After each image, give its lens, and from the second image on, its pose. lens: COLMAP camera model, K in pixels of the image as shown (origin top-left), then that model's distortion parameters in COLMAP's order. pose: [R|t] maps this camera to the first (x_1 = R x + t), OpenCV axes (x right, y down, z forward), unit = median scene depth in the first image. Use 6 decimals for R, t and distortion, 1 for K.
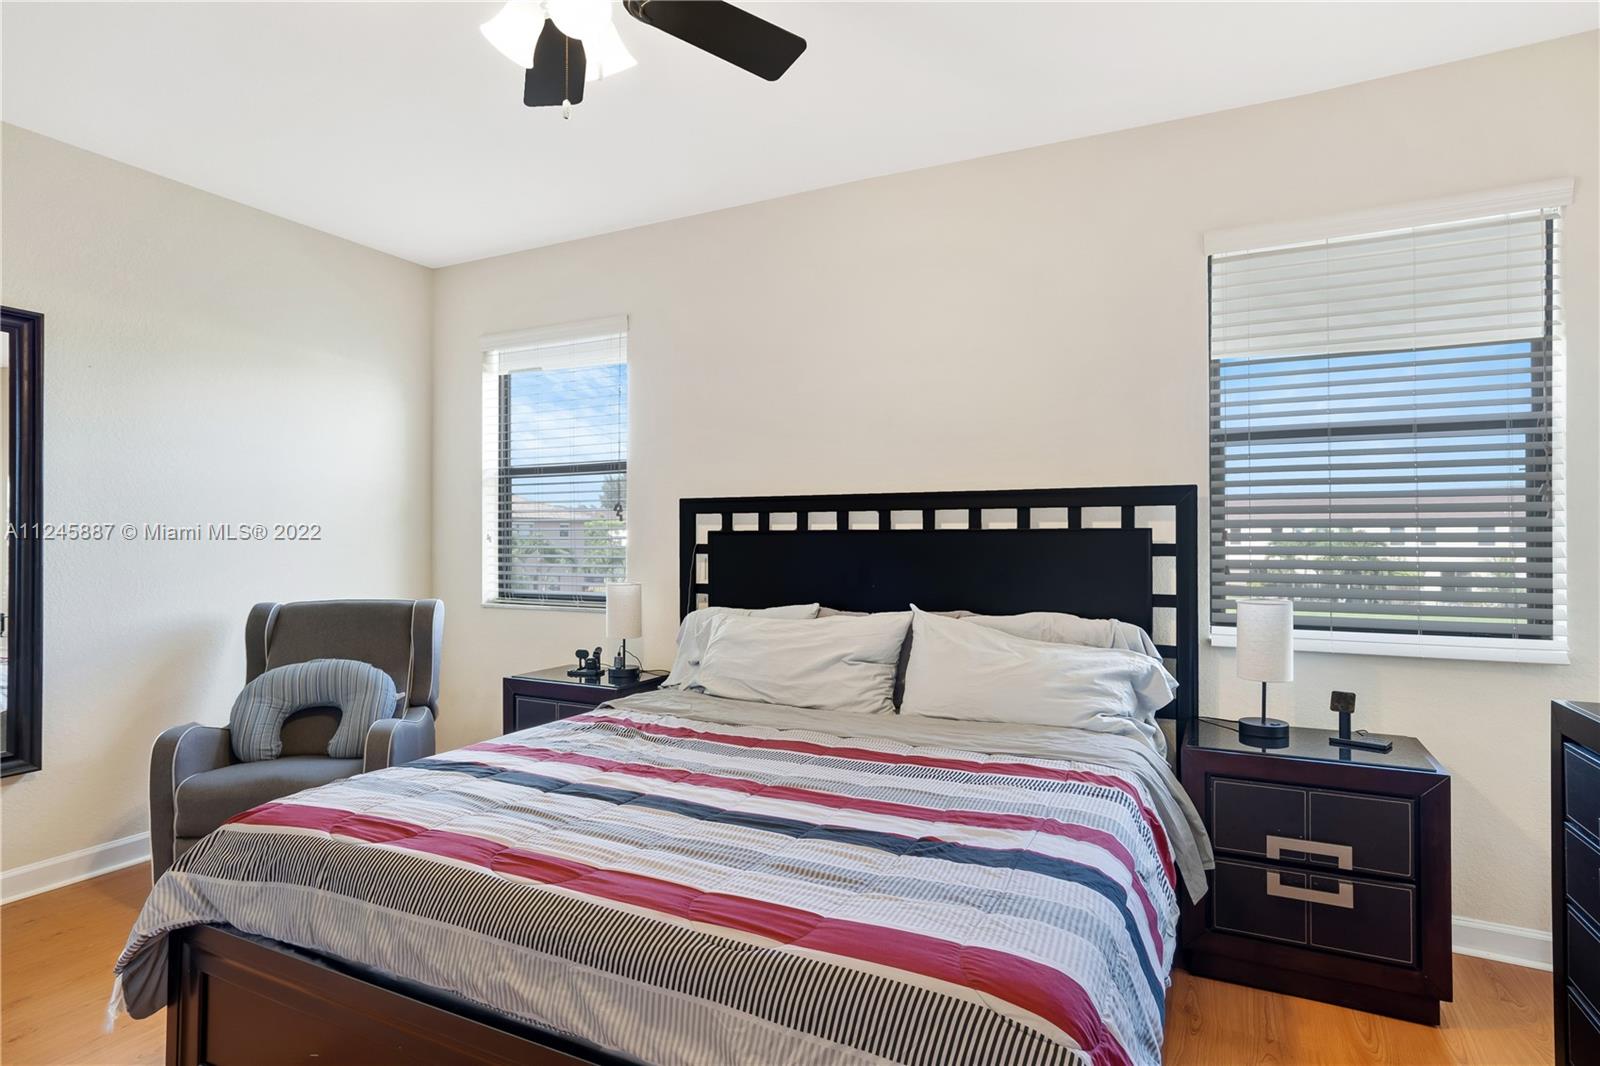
lens RADIAL K [[865.1, 0, 794.7], [0, 865.1, 533.7], [0, 0, 1]] dist [-0.024662, 0.000091]
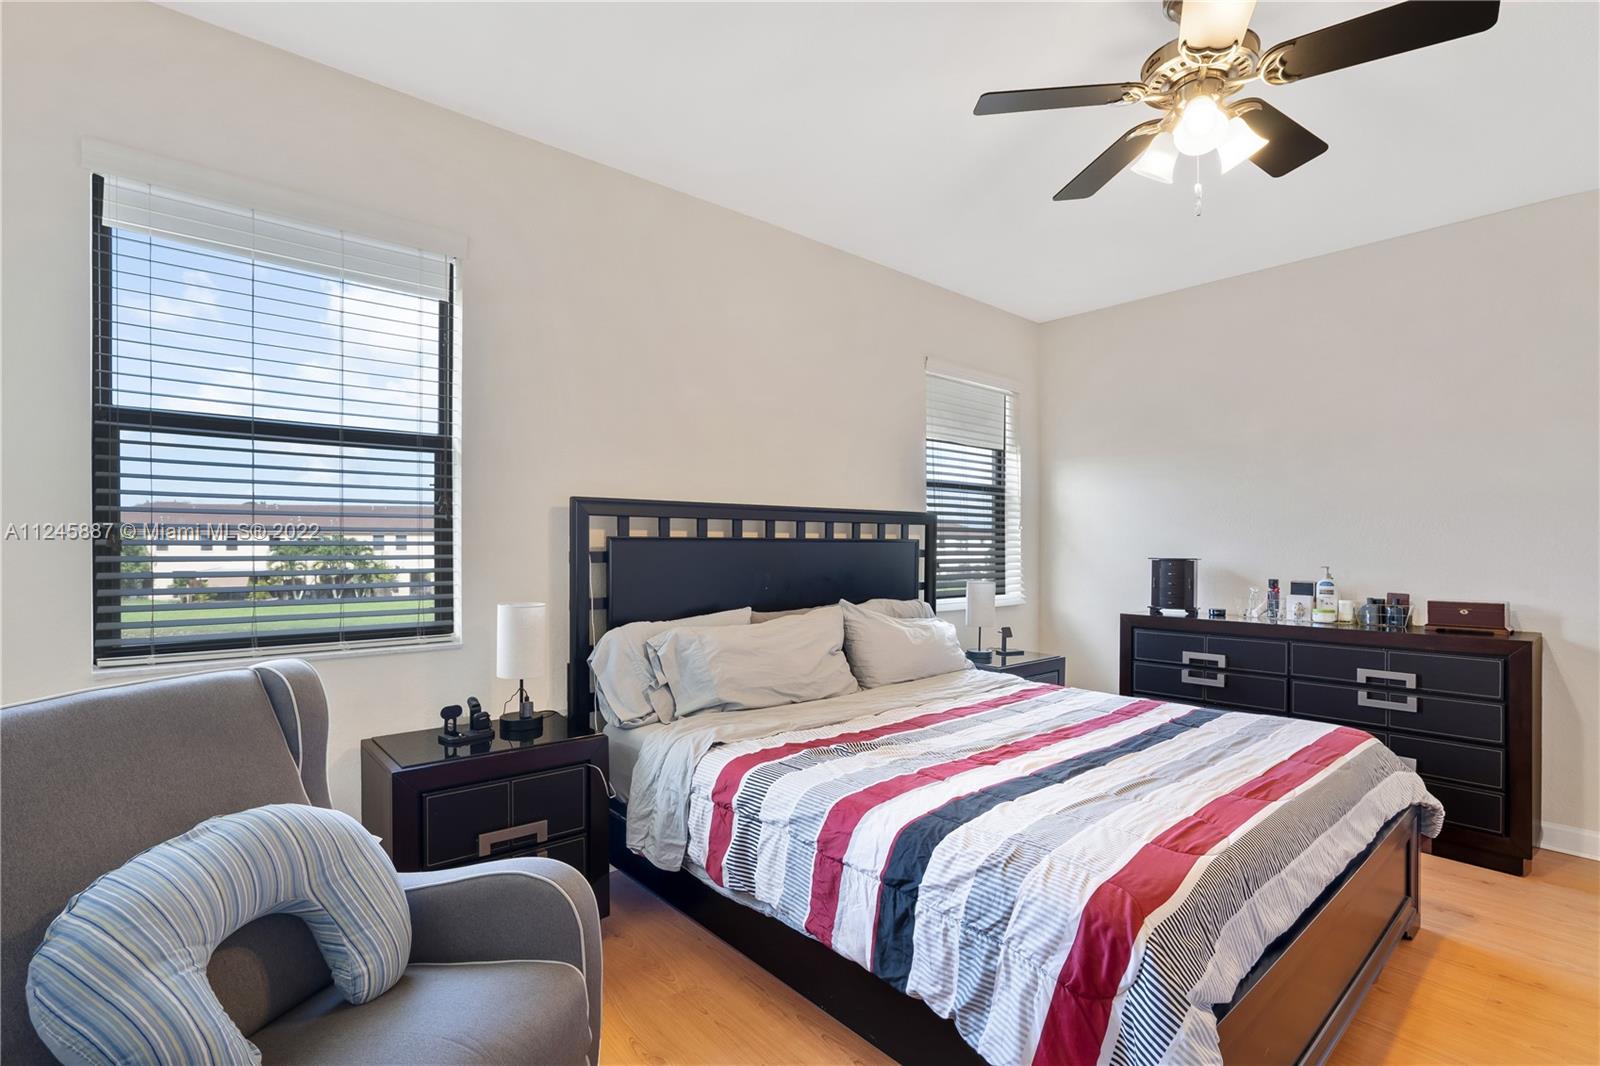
lens RADIAL K [[758.3, 0, 797.4], [0, 758.3, 544.4], [0, 0, 1]] dist [-0.019976, 0.001045]
pose [[0.369018, 0.002644, 0.929419, -0.901345], [-0.008099, 0.999967, 0.000371, 0.004121], [-0.929387, -0.007664, 0.369027, 0.674791]]
